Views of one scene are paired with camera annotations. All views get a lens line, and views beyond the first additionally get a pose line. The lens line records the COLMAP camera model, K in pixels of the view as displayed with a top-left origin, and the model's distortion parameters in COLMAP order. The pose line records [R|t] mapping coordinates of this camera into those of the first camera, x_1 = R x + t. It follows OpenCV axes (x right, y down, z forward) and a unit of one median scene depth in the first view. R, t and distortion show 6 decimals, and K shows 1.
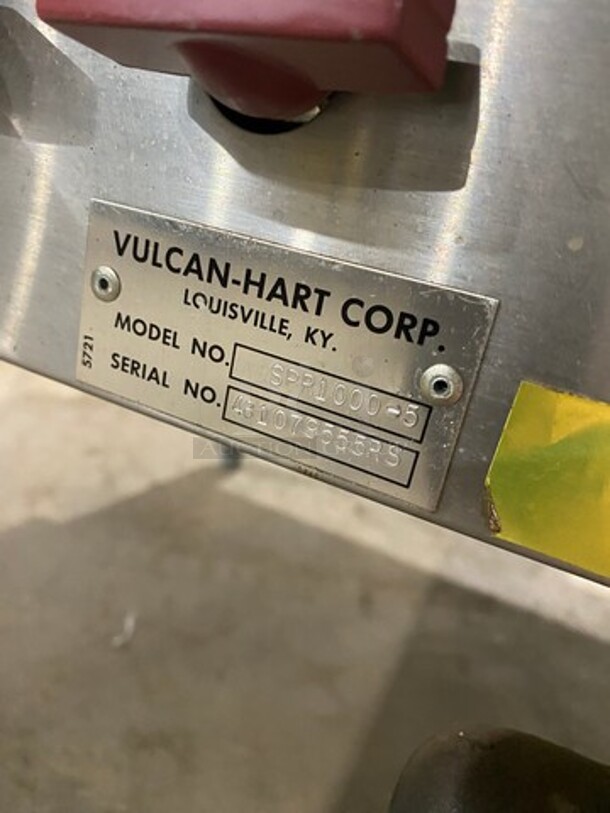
lens RADIAL K [[651.9, 0, 319.8], [0, 651.9, 427.6], [0, 0, 1]] dist [-0.000033, 0.006260]
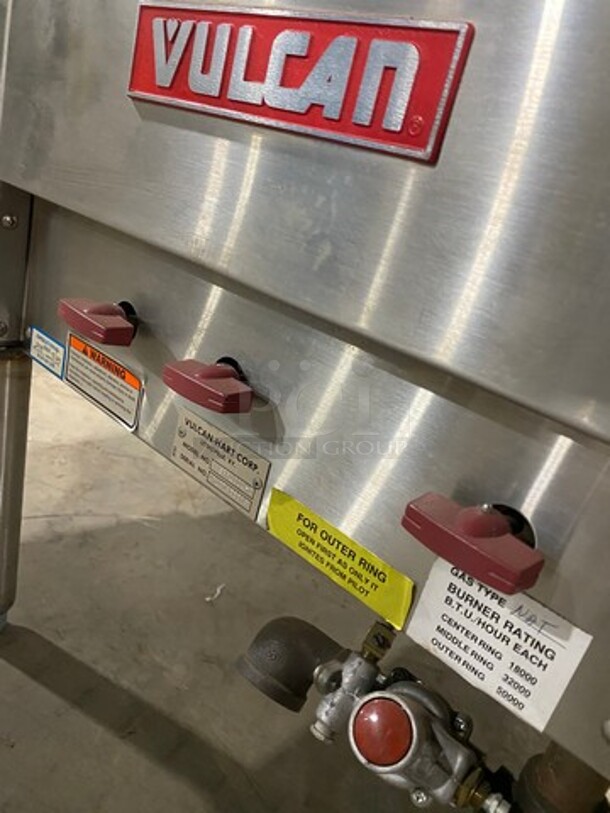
lens RADIAL K [[630.6, 0, 305.0], [0, 630.6, 406.5], [0, 0, 1]] dist [-0.005258, 0.002202]
pose [[0.953207, 0.138105, -0.268928, 1.051007], [-0.162954, 0.983983, -0.072272, -0.219928], [0.254640, 0.112714, 0.960445, -1.809861]]
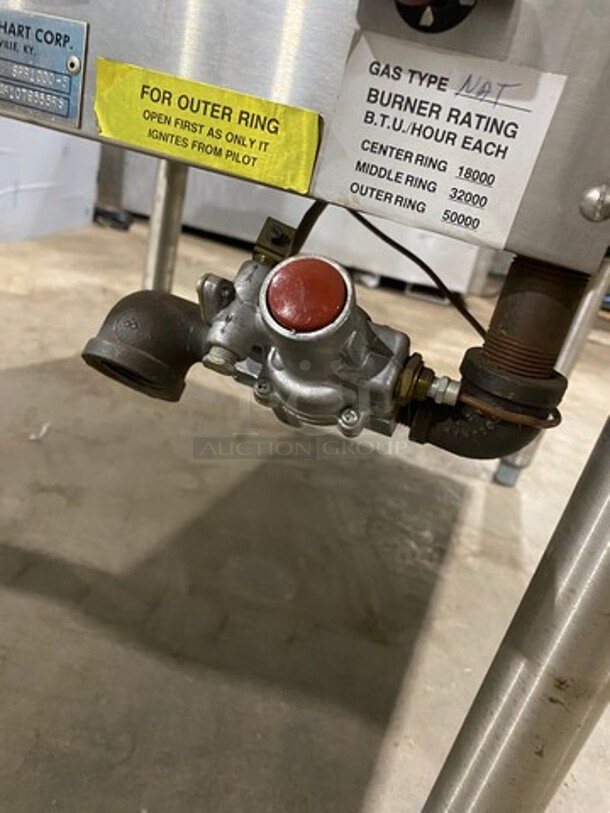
lens RADIAL K [[630.6, 0, 305.0], [0, 630.6, 406.5], [0, 0, 1]] dist [-0.005258, 0.002202]
pose [[0.999358, 0.019465, 0.030065, 0.827206], [-0.020420, 0.999286, 0.031788, 0.916549], [-0.029425, -0.032382, 0.999042, -1.151963]]
